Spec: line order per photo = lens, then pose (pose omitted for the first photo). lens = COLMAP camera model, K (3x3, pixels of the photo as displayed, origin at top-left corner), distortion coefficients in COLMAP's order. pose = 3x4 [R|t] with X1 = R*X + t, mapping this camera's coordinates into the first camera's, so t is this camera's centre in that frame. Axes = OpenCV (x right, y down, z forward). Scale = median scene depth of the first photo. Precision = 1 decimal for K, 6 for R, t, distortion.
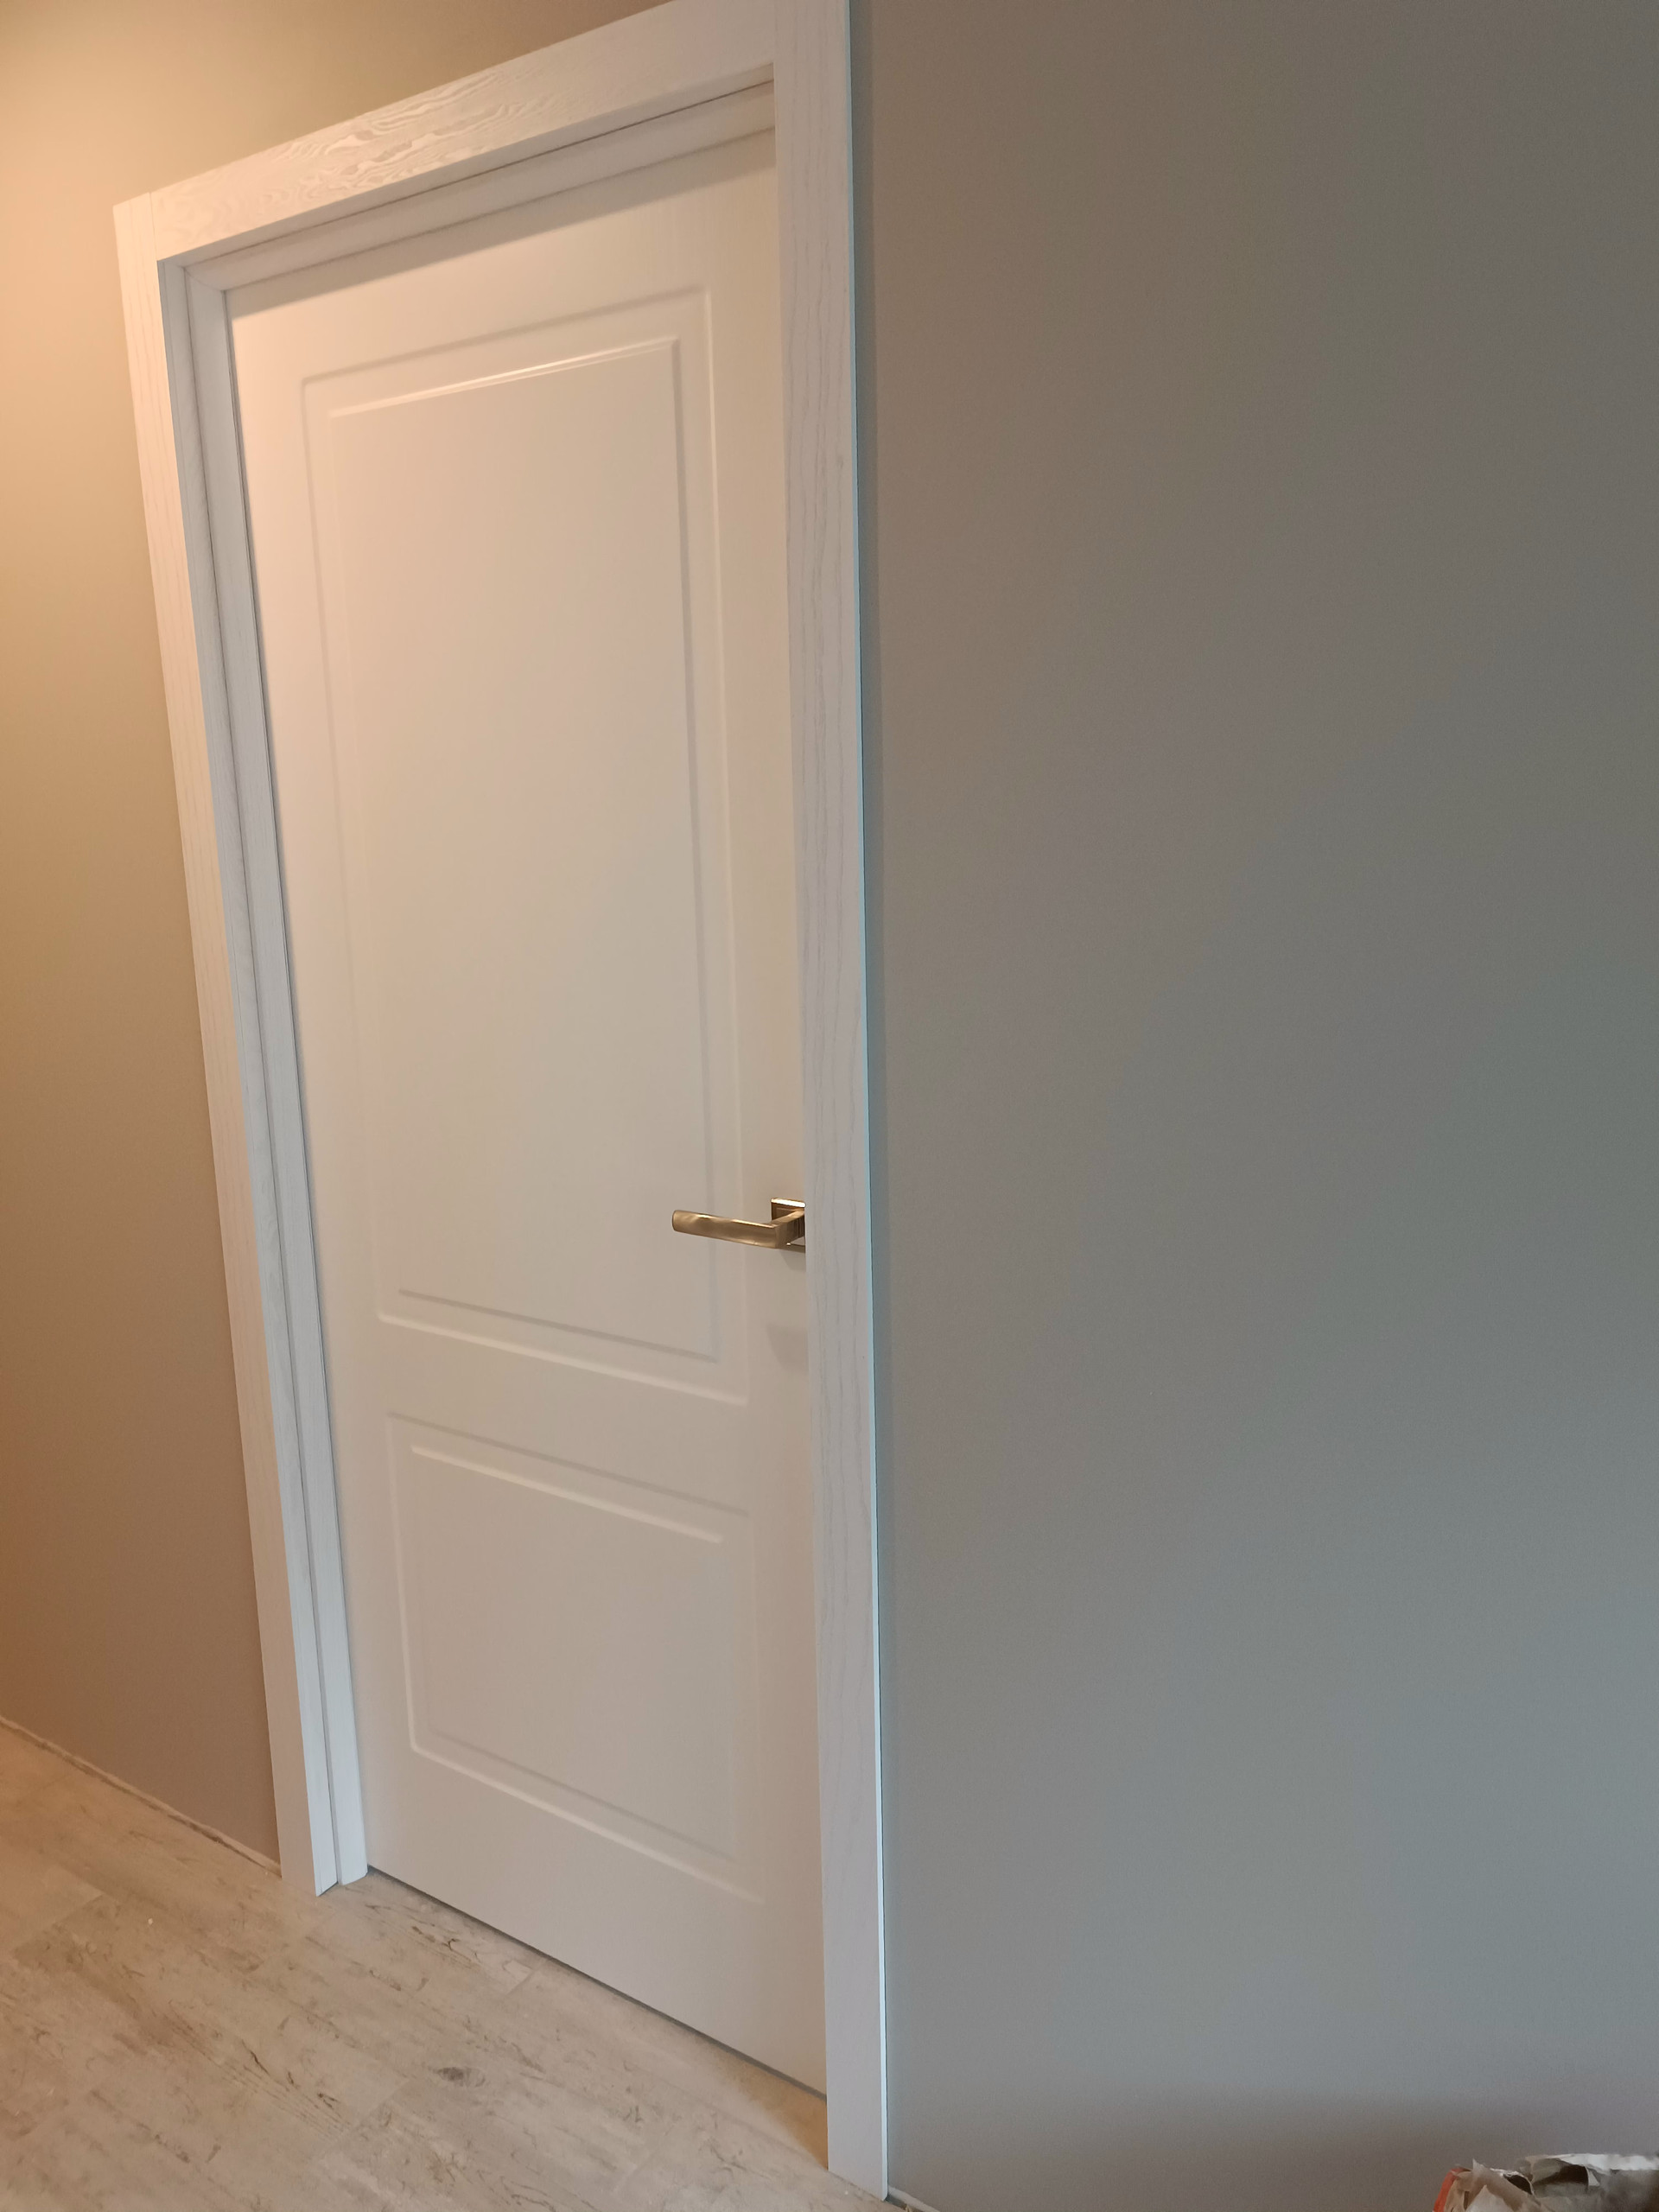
lens RADIAL K [[1588.5, 0, 821.8], [0, 1588.5, 1101.4], [0, 0, 1]] dist [0.045286, -0.051756]
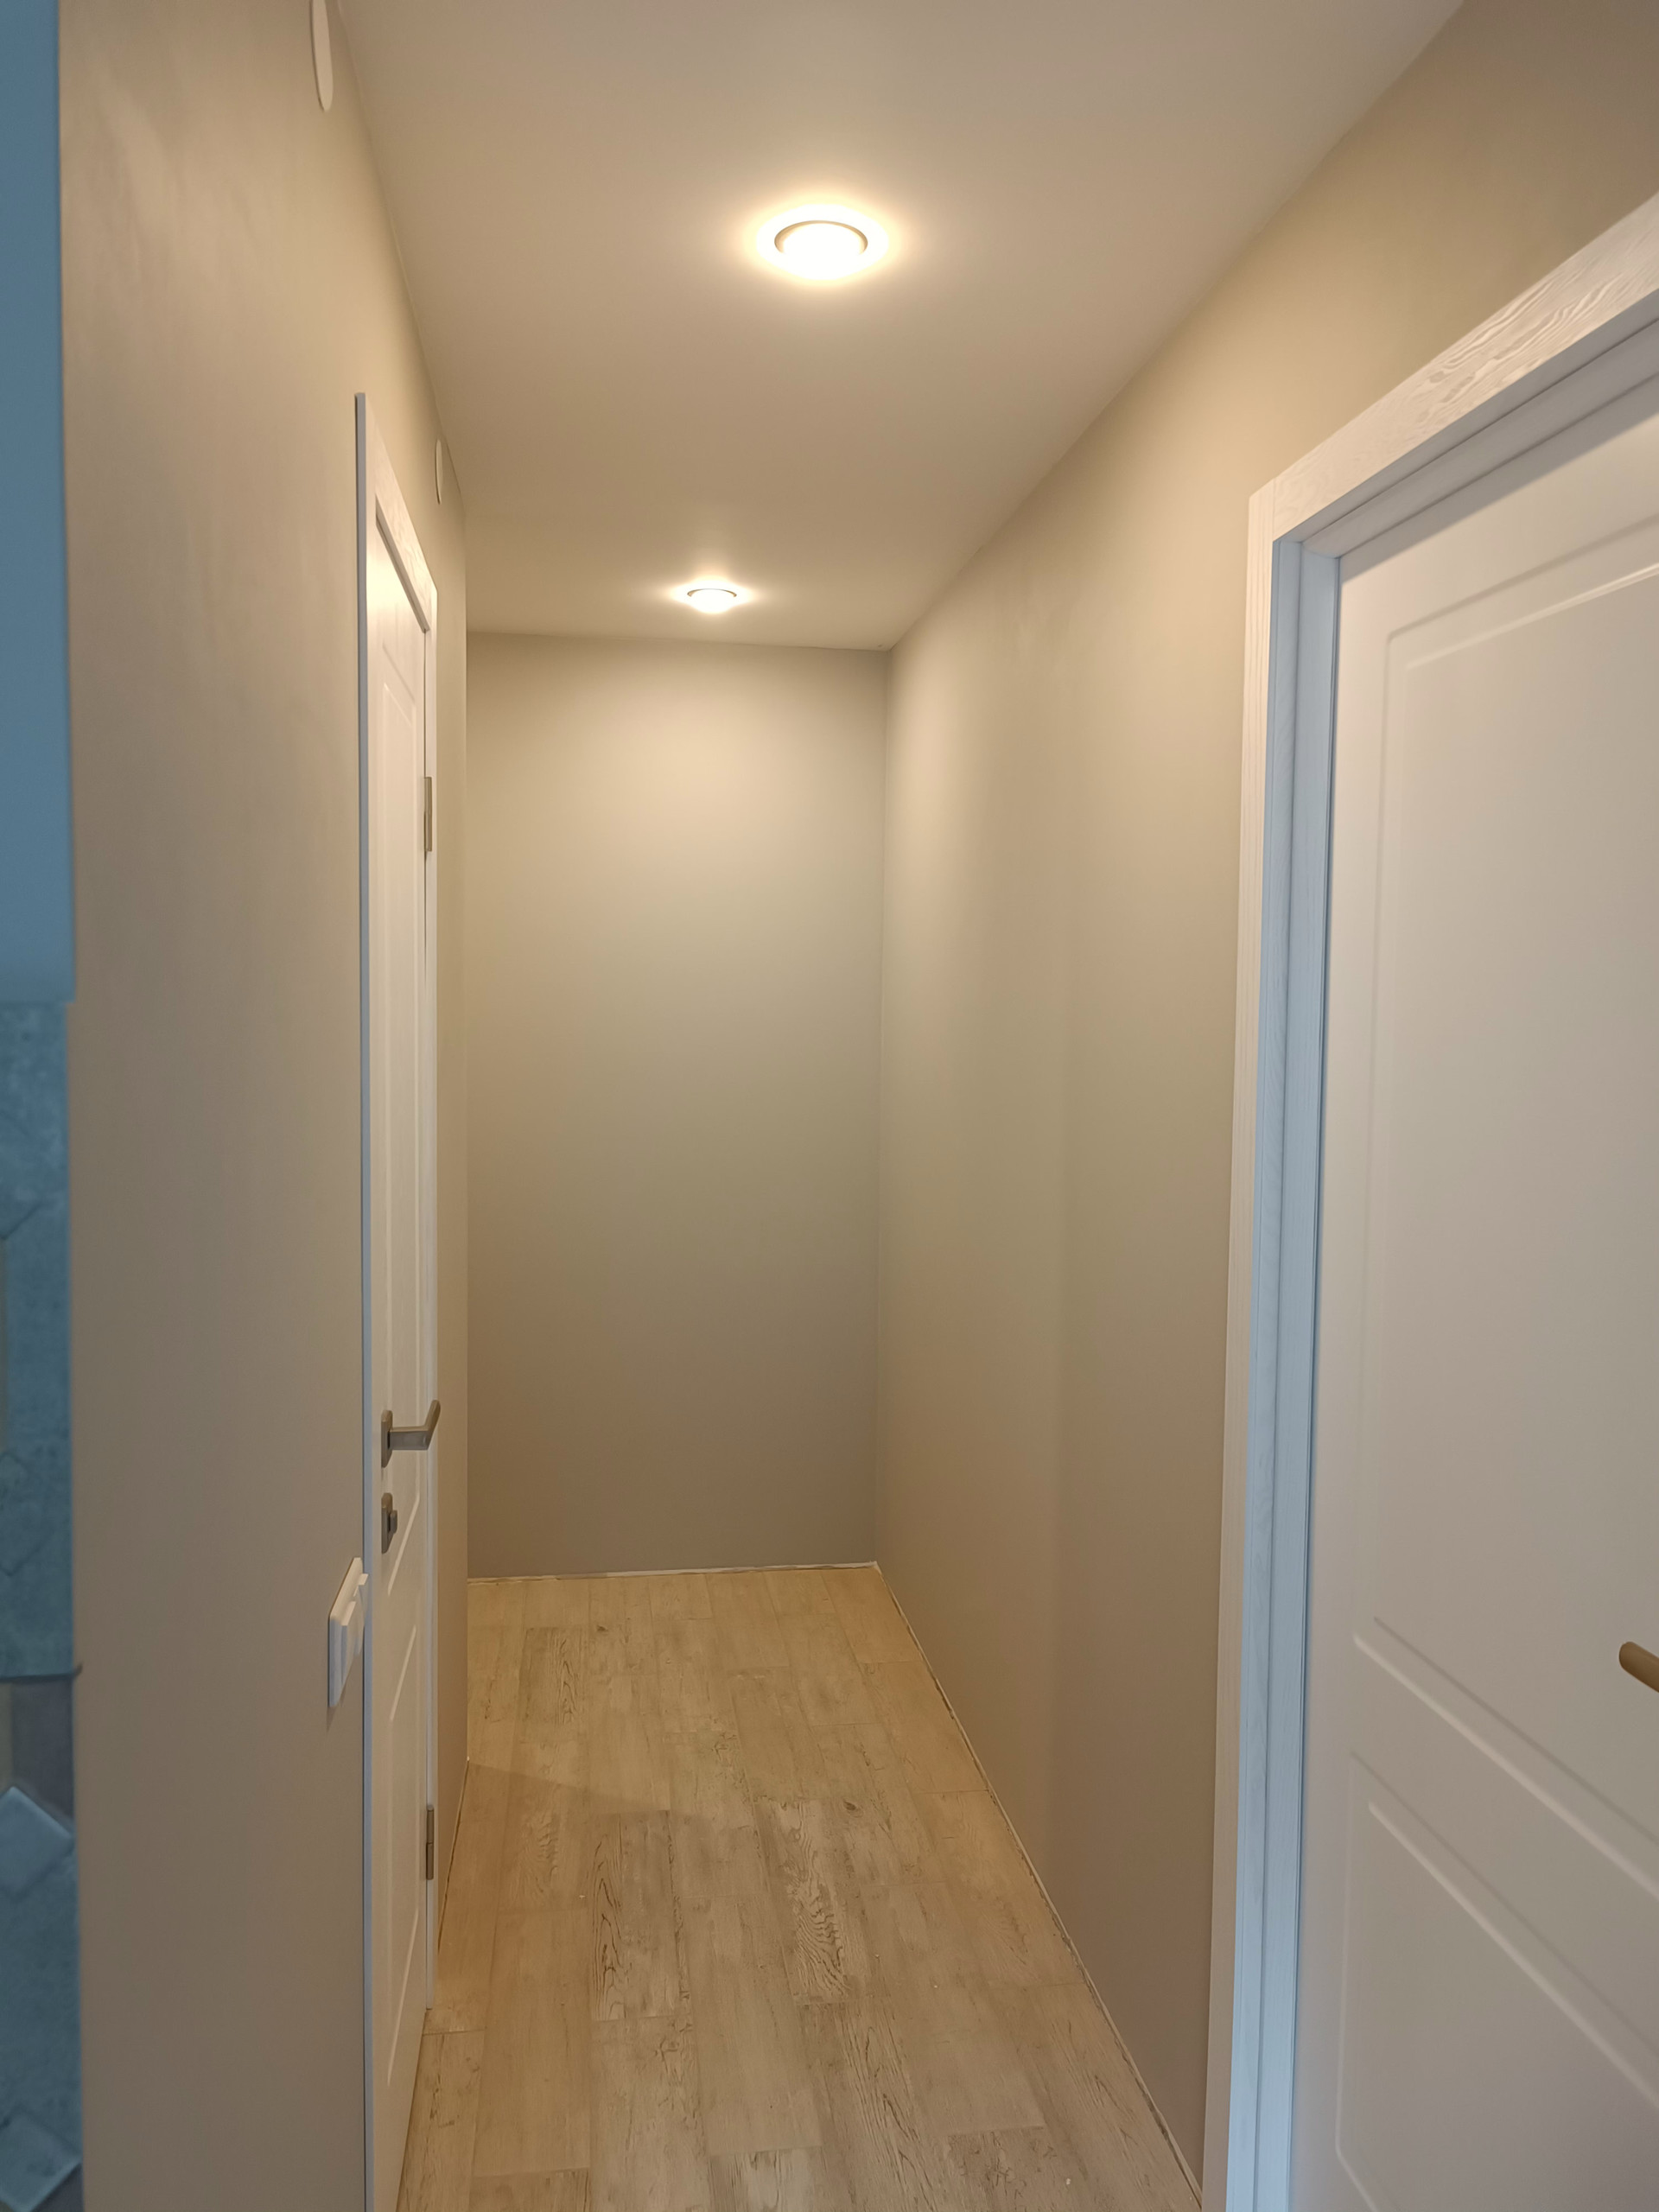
lens RADIAL K [[1588.5, 0, 824.6], [0, 1588.5, 1104.1], [0, 0, 1]] dist [0.045286, -0.051756]
pose [[0.668546, 0.082044, -0.739131, 0.177529], [-0.170864, 0.984253, -0.045295, -0.075817], [0.723776, 0.156573, 0.672037, 0.164346]]
